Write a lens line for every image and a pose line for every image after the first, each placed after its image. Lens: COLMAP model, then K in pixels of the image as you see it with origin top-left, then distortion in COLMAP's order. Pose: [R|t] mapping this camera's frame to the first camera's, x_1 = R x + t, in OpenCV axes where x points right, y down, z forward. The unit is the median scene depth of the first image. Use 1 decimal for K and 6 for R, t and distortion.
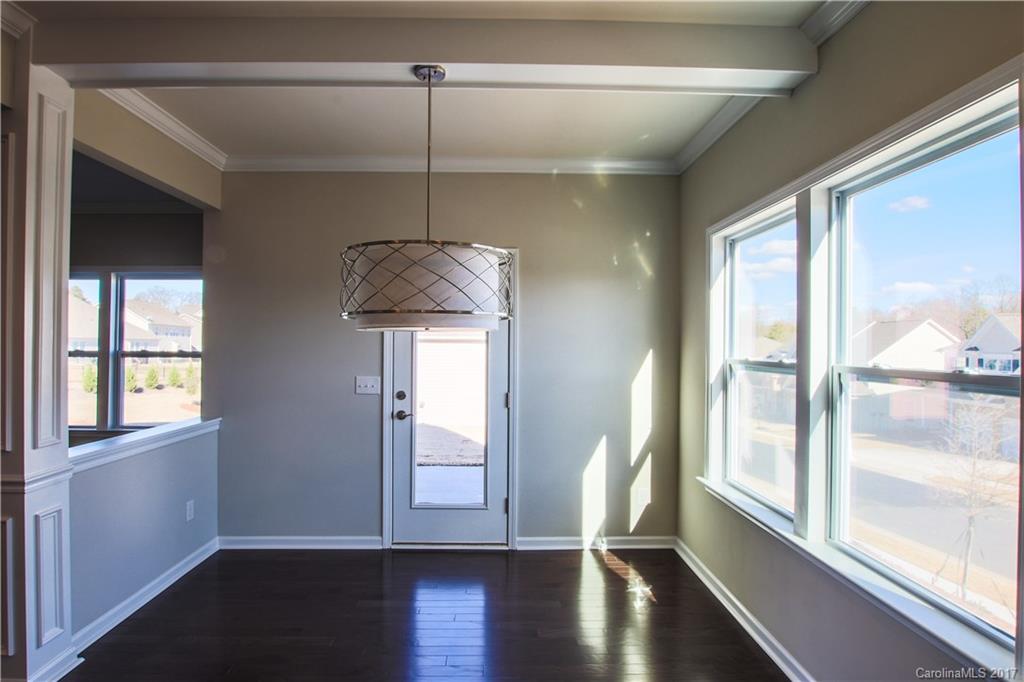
lens RADIAL K [[536.3, 0, 501.2], [0, 536.3, 345.7], [0, 0, 1]] dist [-0.029800, 0.000648]
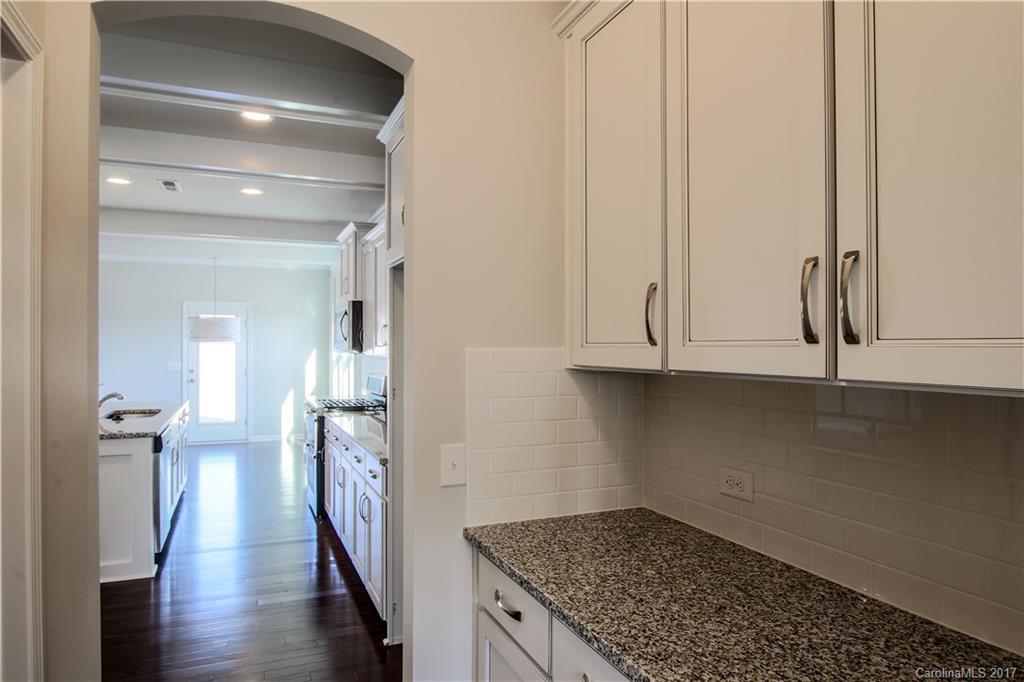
lens RADIAL K [[612.7, 0, 502.6], [0, 612.7, 347.1], [0, 0, 1]] dist [-0.024470, 0.001017]
pose [[0.925824, -0.001482, 0.377952, 0.040042], [0.002075, 0.999997, -0.001161, 0.002714], [-0.377949, 0.001859, 0.925825, -1.673209]]
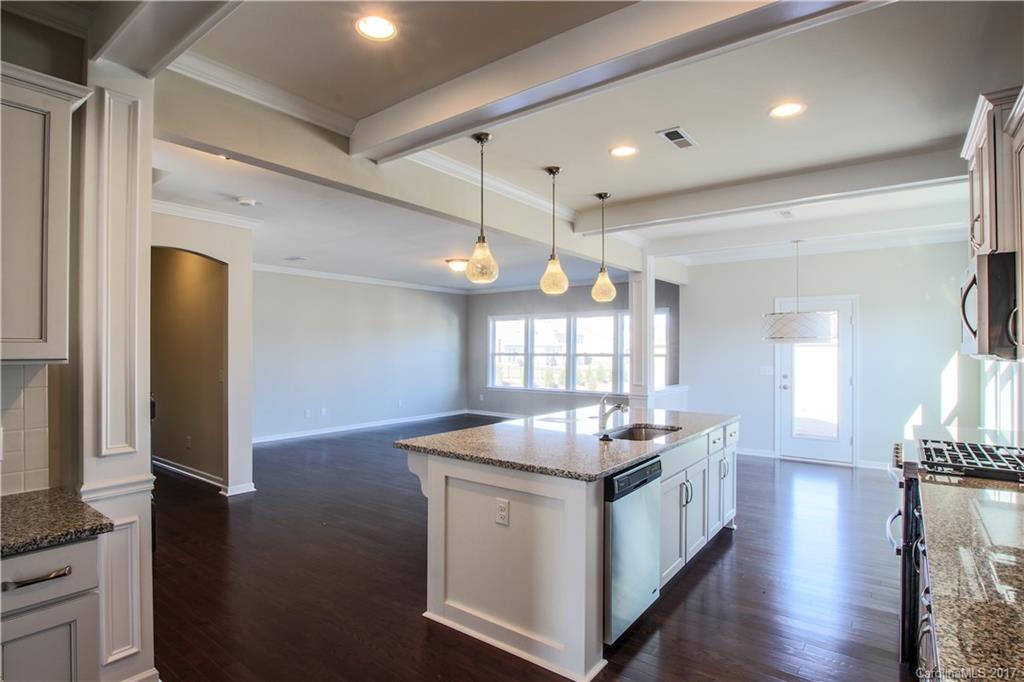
lens RADIAL K [[524.5, 0, 506.2], [0, 524.5, 346.0], [0, 0, 1]] dist [-0.029569, 0.001253]
pose [[0.783622, -0.007563, -0.621192, 0.180362], [0.001348, 0.999944, -0.010473, 0.002667], [0.621236, 0.007369, 0.783589, -1.040873]]
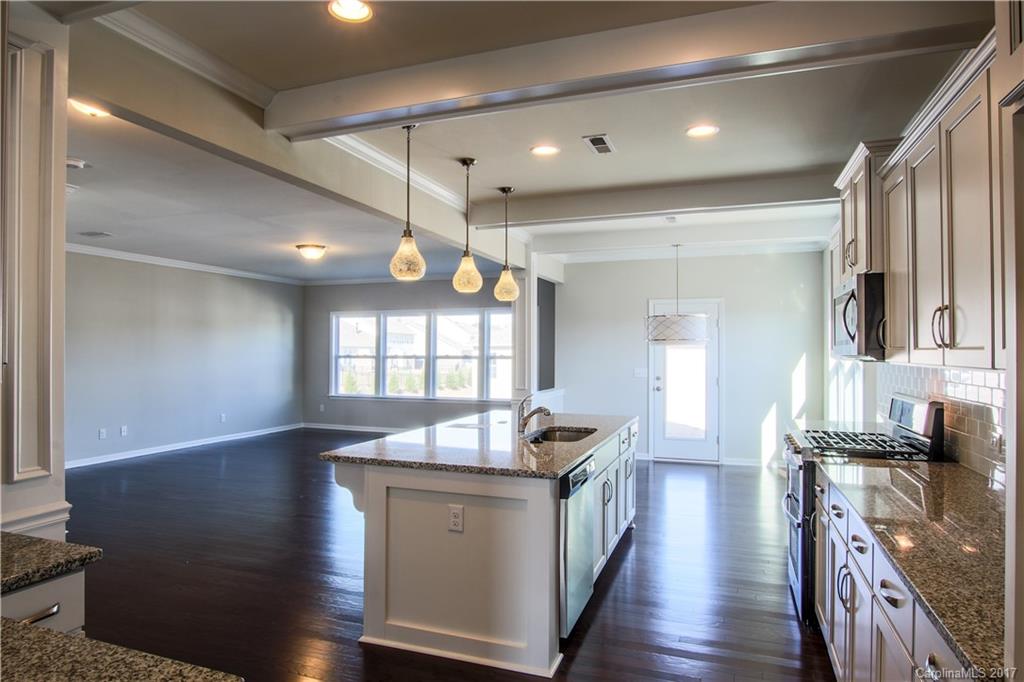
lens RADIAL K [[612.7, 0, 502.6], [0, 612.7, 347.1], [0, 0, 1]] dist [-0.024470, 0.001017]
pose [[0.930358, -0.005301, -0.366615, 0.093455], [0.001977, 0.999953, -0.009440, 0.001762], [0.366648, 0.008058, 0.930325, -1.207348]]
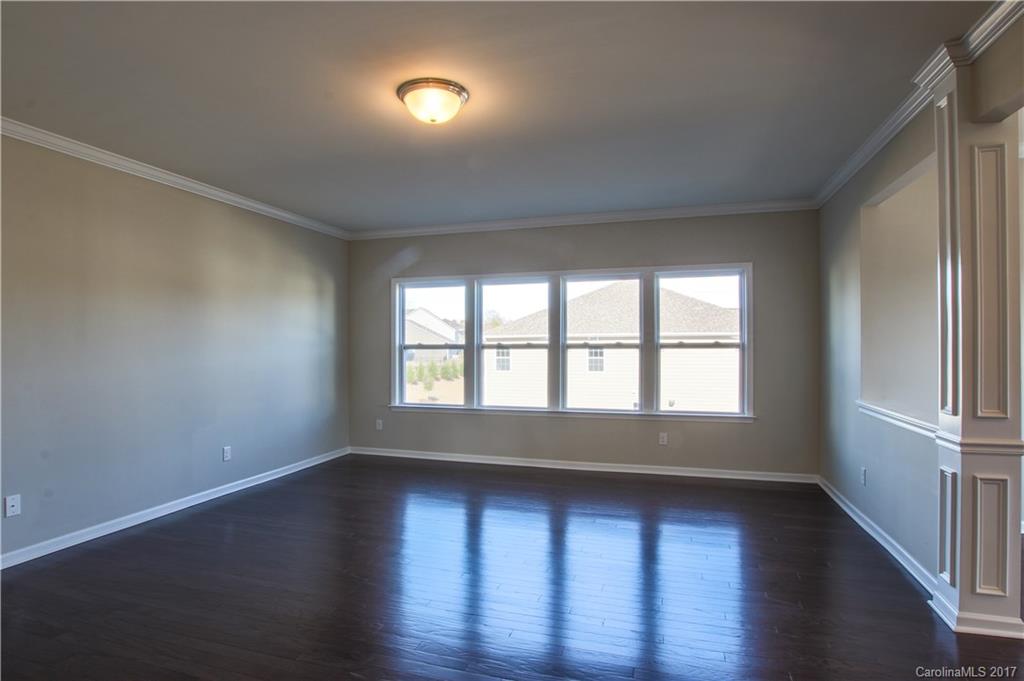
lens RADIAL K [[536.3, 0, 501.2], [0, 536.3, 345.2], [0, 0, 1]] dist [-0.029800, 0.000648]
pose [[0.945387, -0.007883, -0.325854, -0.905145], [0.009665, 0.999946, 0.003850, 0.008642], [0.325806, -0.006789, 0.945412, -0.239138]]
